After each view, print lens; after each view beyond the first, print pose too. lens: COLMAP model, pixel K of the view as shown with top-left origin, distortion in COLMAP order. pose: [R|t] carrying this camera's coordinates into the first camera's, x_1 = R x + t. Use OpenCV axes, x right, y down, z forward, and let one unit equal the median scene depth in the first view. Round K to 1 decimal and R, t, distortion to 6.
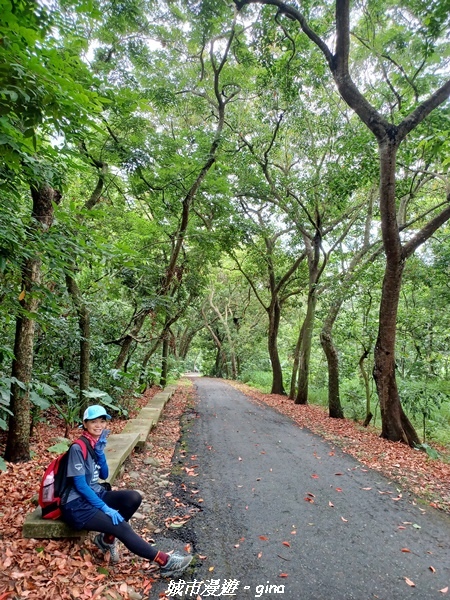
lens RADIAL K [[429.3, 0, 227.4], [0, 429.3, 294.7], [0, 0, 1]] dist [0.005445, 0.015333]
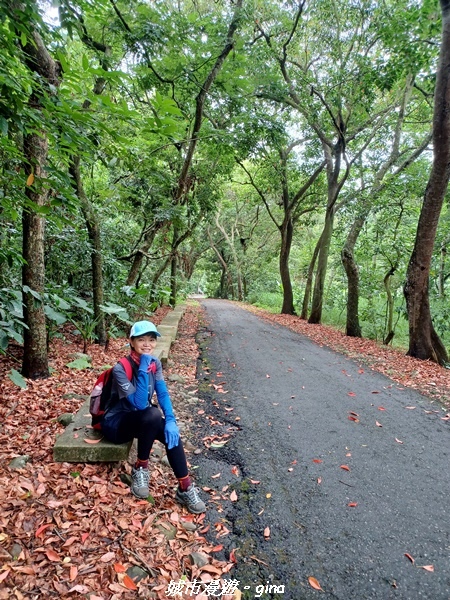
lens RADIAL K [[429.3, 0, 223.1], [0, 429.3, 296.7], [0, 0, 1]] dist [0.005445, 0.015333]
pose [[0.999894, 0.003050, -0.014244, -0.041057], [-0.000399, 0.983198, 0.182541, 0.026048], [0.014562, -0.182516, 0.983095, 0.071494]]
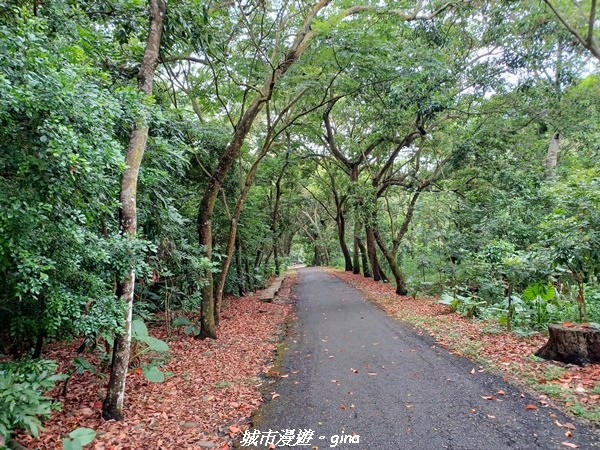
lens RADIAL K [[429.3, 0, 300.8], [0, 429.3, 224.0], [0, 0, 1]] dist [0.005445, 0.015333]
pose [[0.988523, -0.137120, -0.063405, 0.144152], [0.142316, 0.986047, 0.086362, -0.229049], [0.050679, -0.094395, 0.994244, -1.286825]]
